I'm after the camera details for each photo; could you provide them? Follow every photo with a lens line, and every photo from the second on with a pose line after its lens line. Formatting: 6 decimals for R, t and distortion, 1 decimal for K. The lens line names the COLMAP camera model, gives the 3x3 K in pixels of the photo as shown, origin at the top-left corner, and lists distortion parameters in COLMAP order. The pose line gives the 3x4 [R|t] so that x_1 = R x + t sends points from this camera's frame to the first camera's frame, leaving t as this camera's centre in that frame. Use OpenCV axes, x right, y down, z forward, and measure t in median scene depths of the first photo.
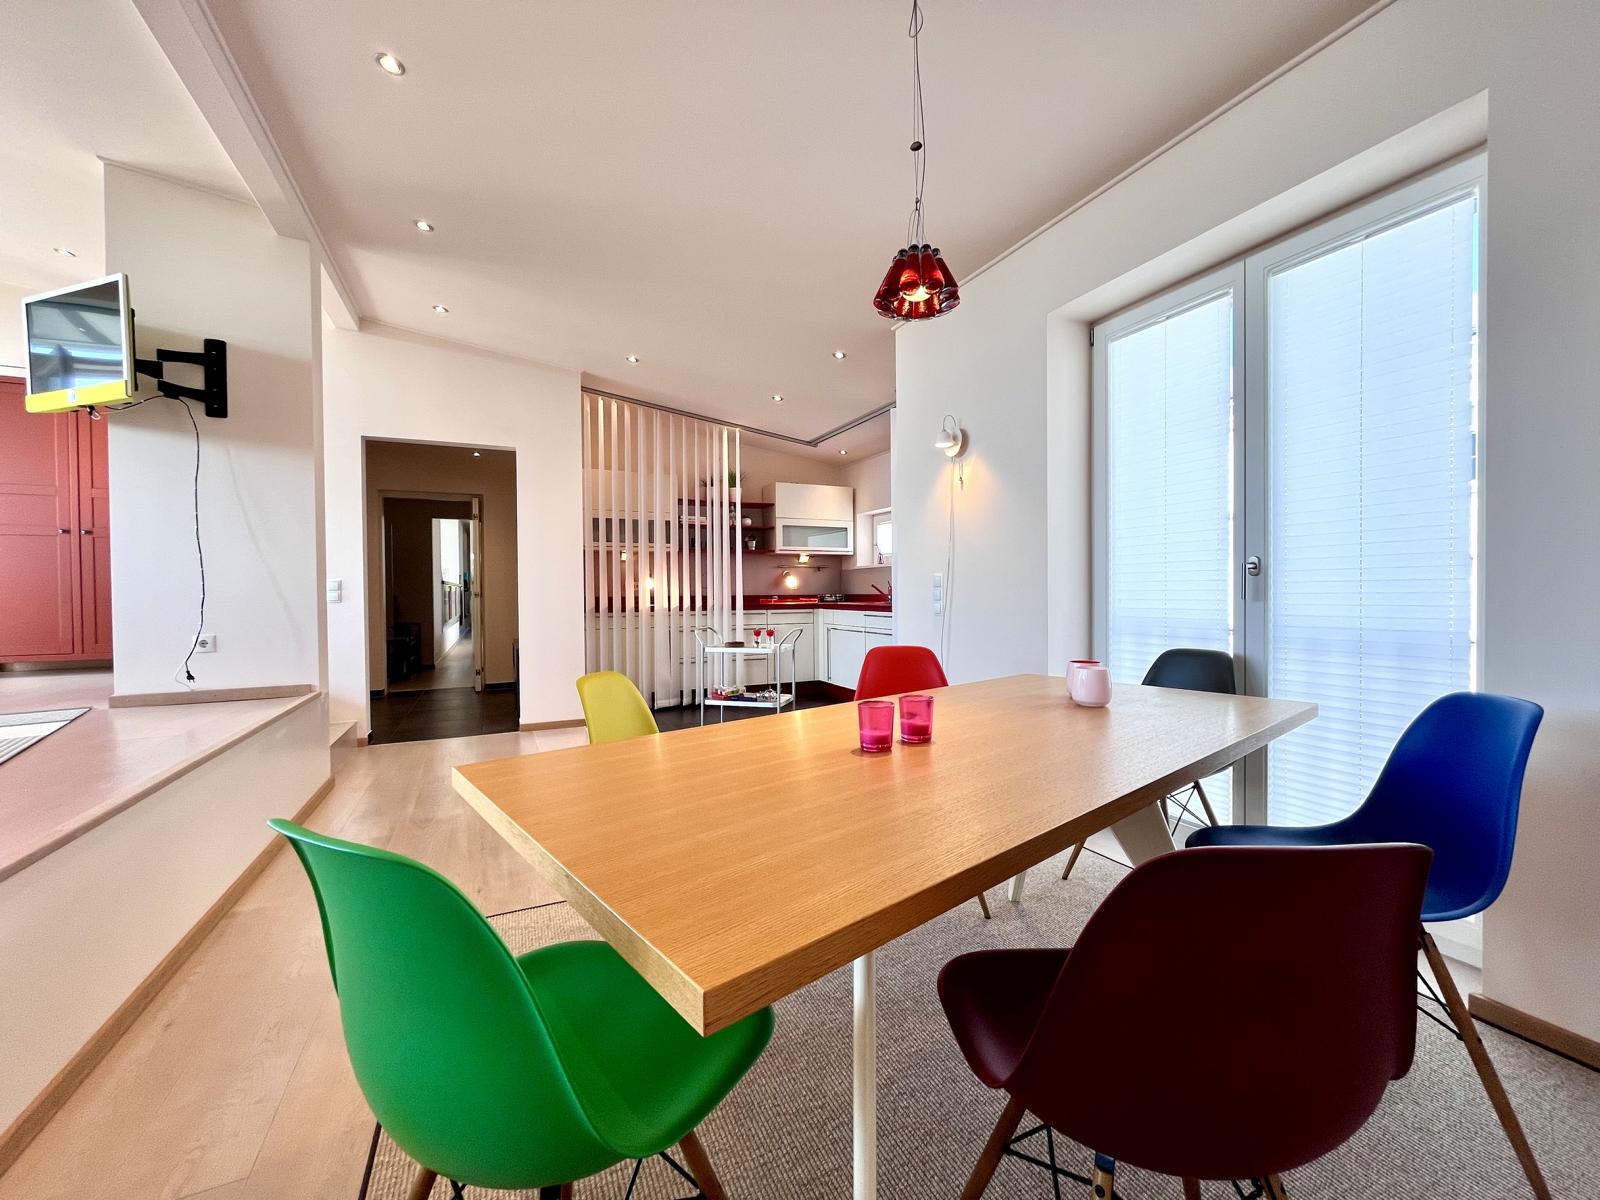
lens RADIAL K [[650.4, 0, 800.0], [0, 650.4, 600.0], [0, 0, 1]] dist [-0.000111, -0.000106]
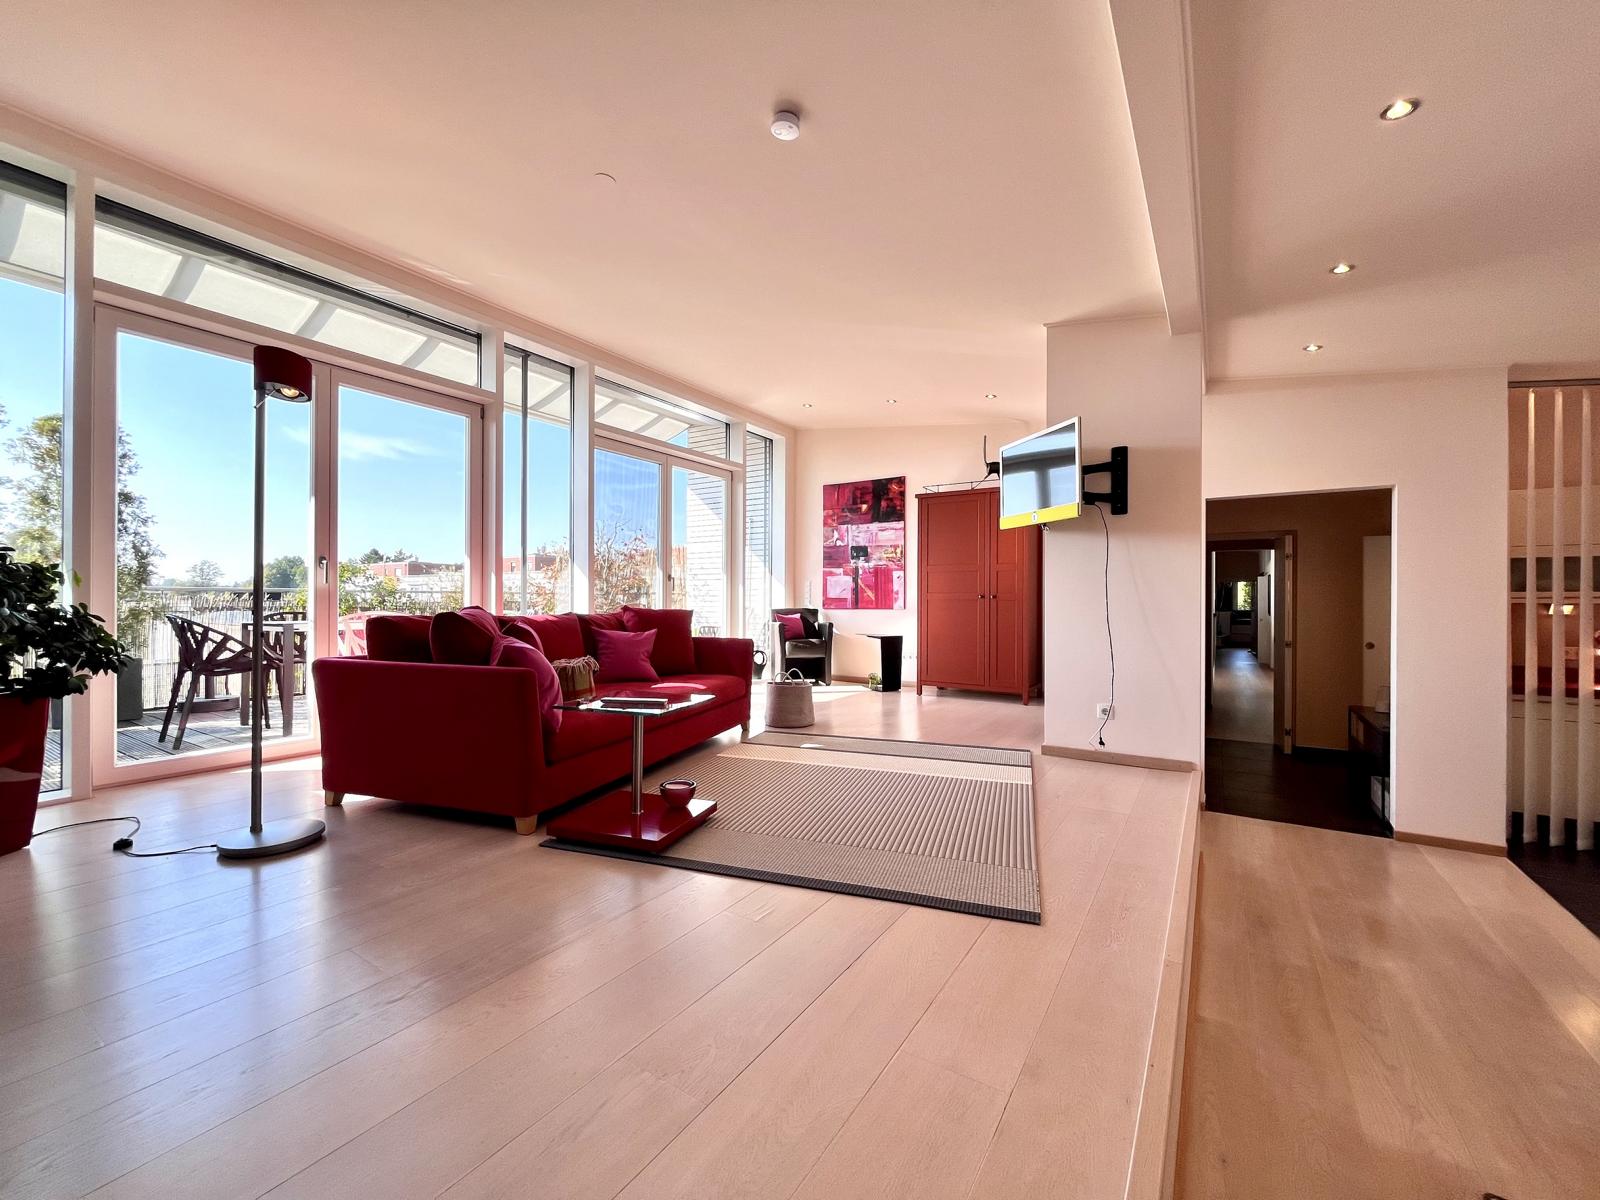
lens RADIAL K [[653.3, 0, 800.0], [0, 653.3, 600.0], [0, 0, 1]] dist [0.020165, 0.000309]
pose [[0.535117, 0.011167, -0.844704, -0.188184], [-0.025692, 0.999665, -0.003061, -0.096931], [0.844387, 0.023340, 0.535225, -0.080829]]
